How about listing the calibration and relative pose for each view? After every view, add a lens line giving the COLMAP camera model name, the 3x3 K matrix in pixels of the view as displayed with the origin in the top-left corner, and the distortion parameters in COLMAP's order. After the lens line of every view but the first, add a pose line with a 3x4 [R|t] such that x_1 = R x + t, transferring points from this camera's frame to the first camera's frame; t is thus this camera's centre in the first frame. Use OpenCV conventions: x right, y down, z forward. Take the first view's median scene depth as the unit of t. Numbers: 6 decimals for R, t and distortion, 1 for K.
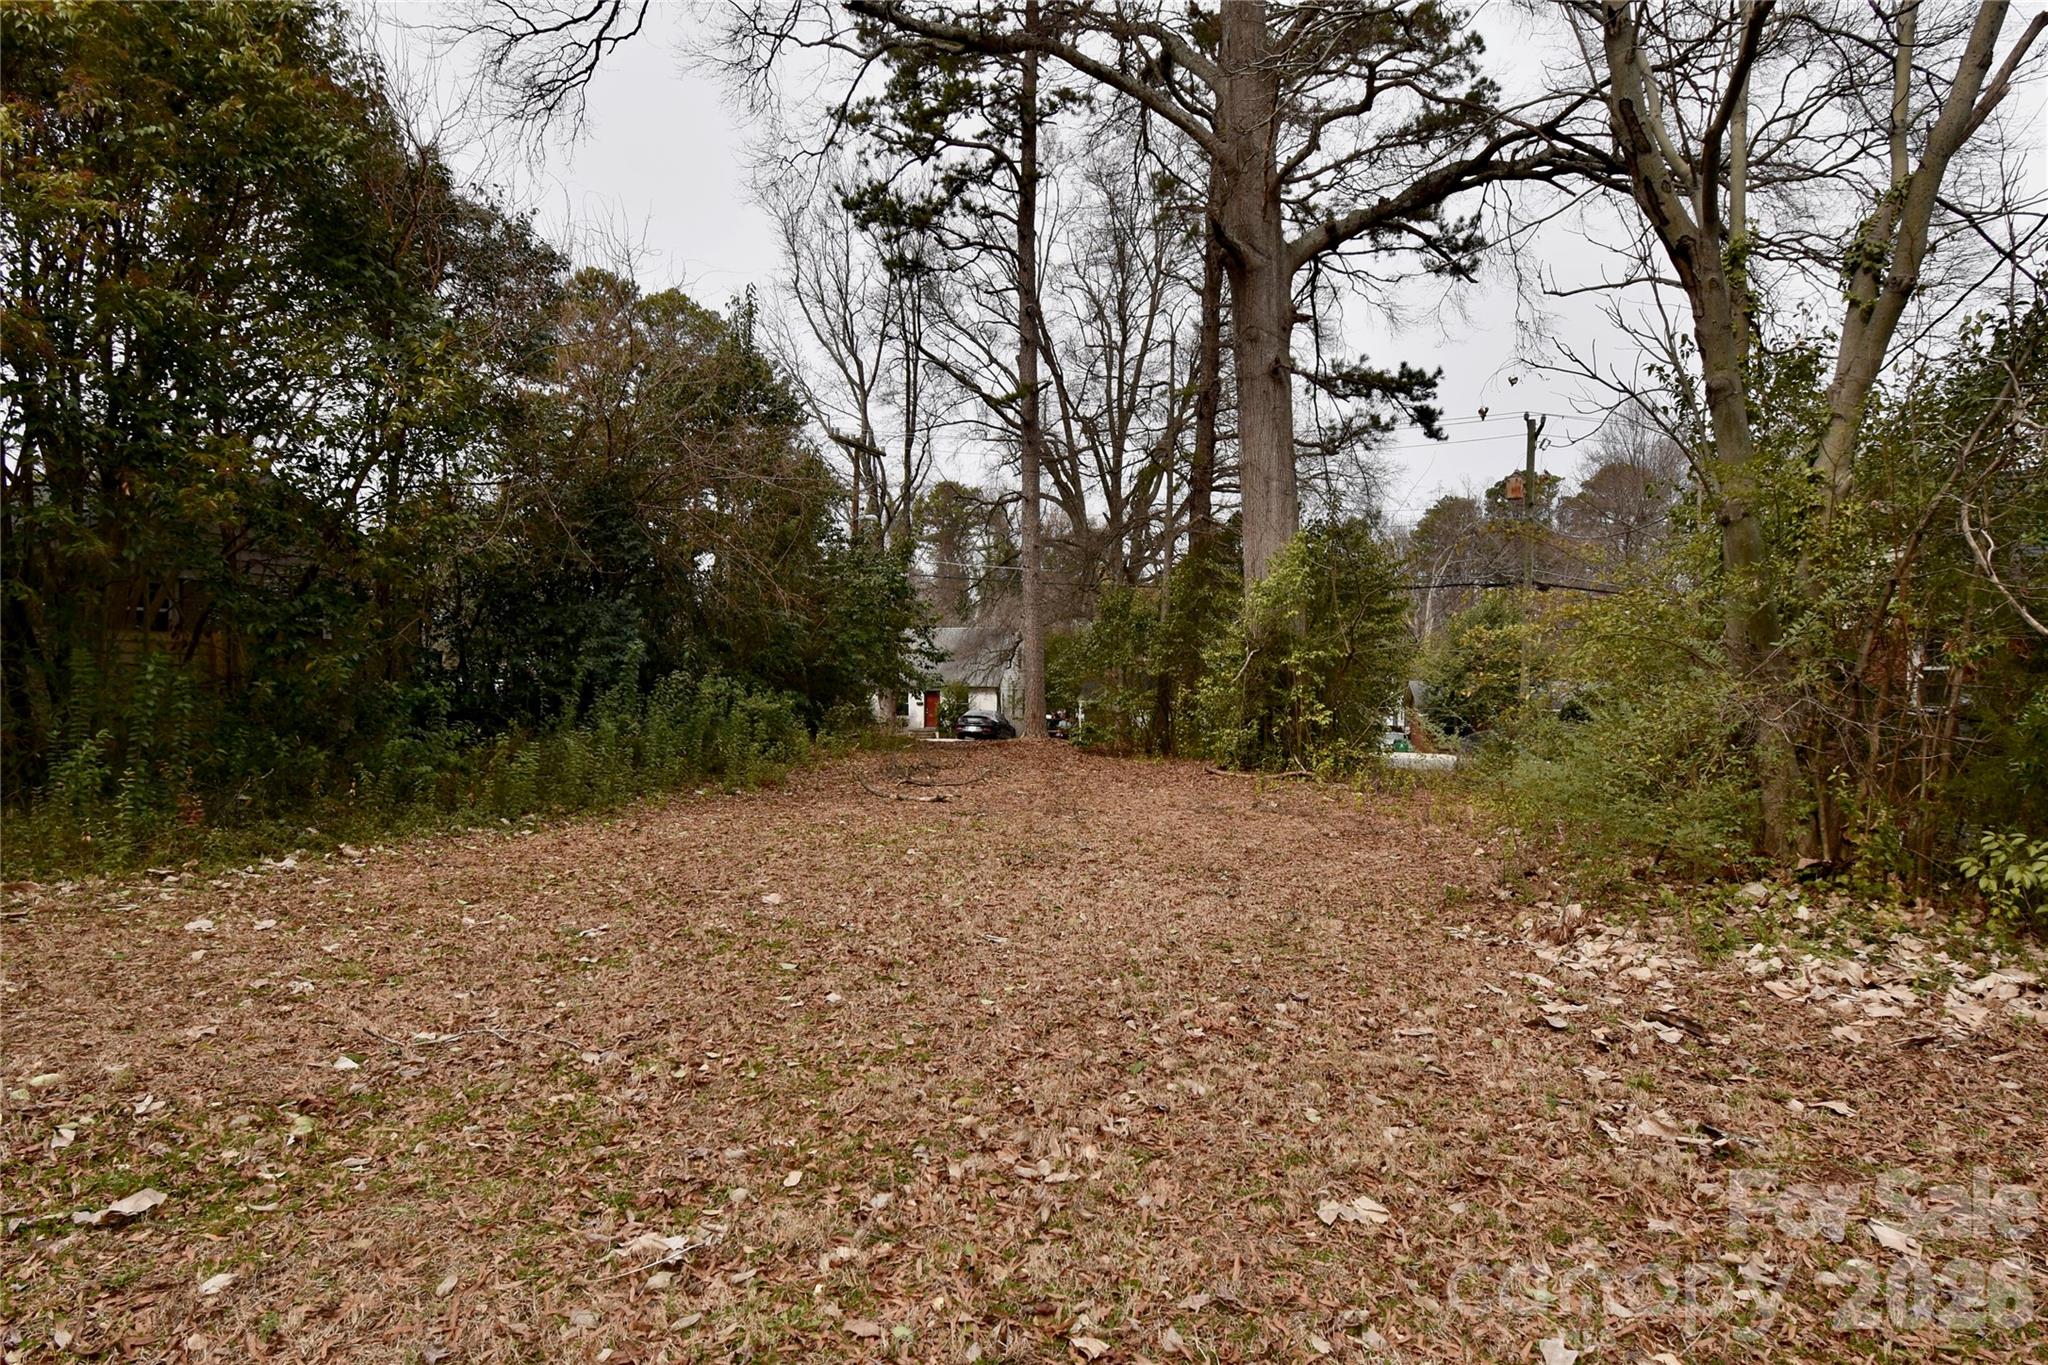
lens RADIAL K [[1194.1, 0, 1030.1], [0, 1194.1, 681.5], [0, 0, 1]] dist [0.034058, -0.005296]
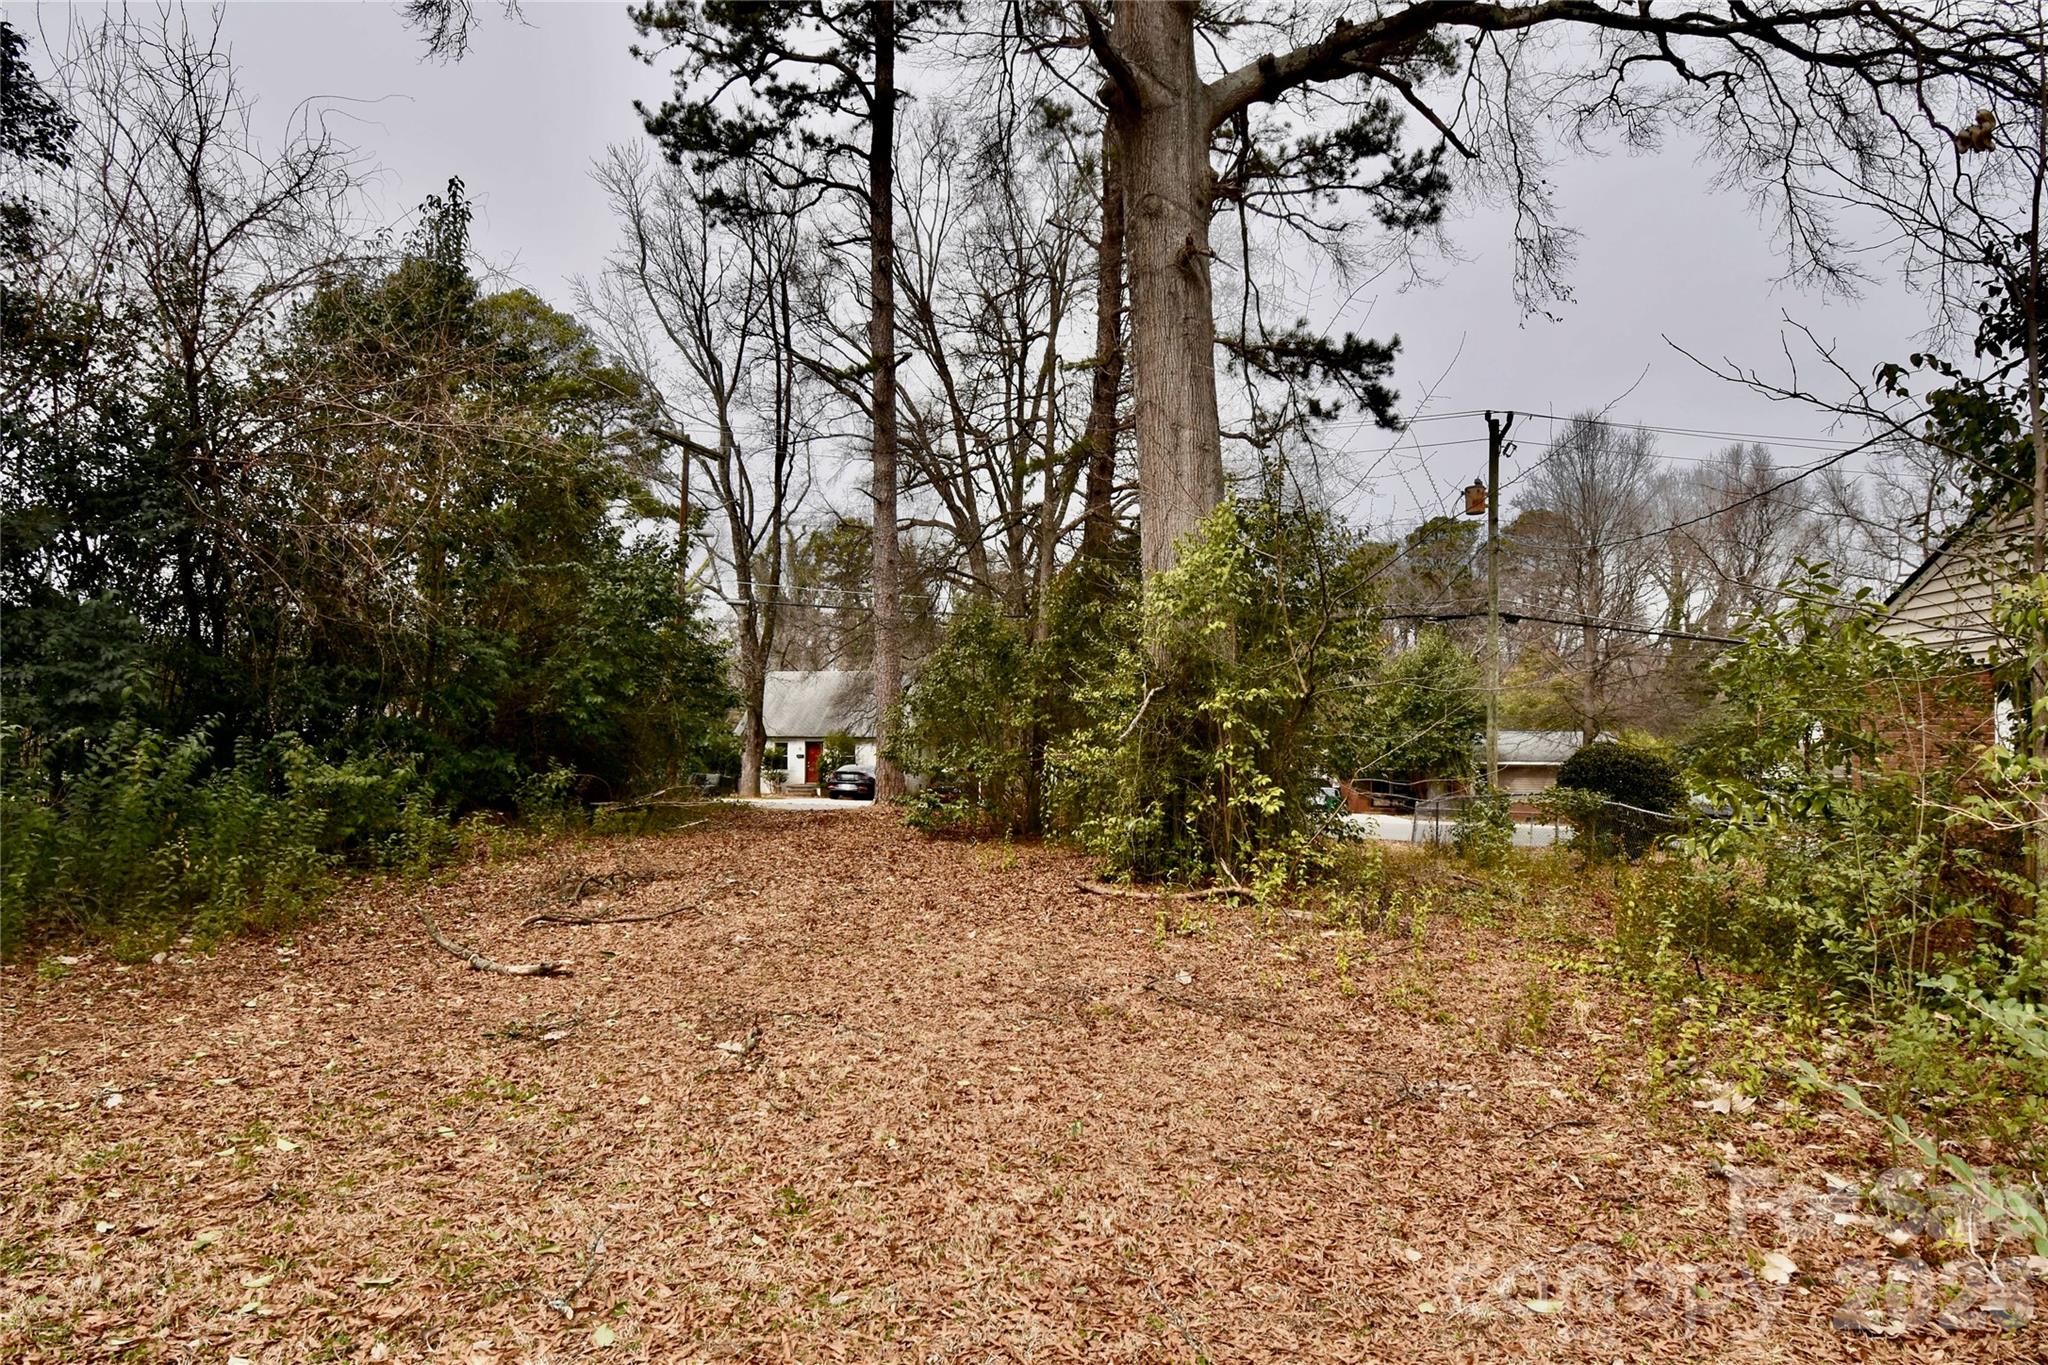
lens RADIAL K [[1194.1, 0, 1031.0], [0, 1194.1, 675.0], [0, 0, 1]] dist [0.034058, -0.005296]
pose [[0.997959, 0.002020, 0.063826, 0.065846], [0.000899, 0.998956, -0.045665, -0.003566], [-0.063851, 0.045629, 0.996916, 0.305228]]
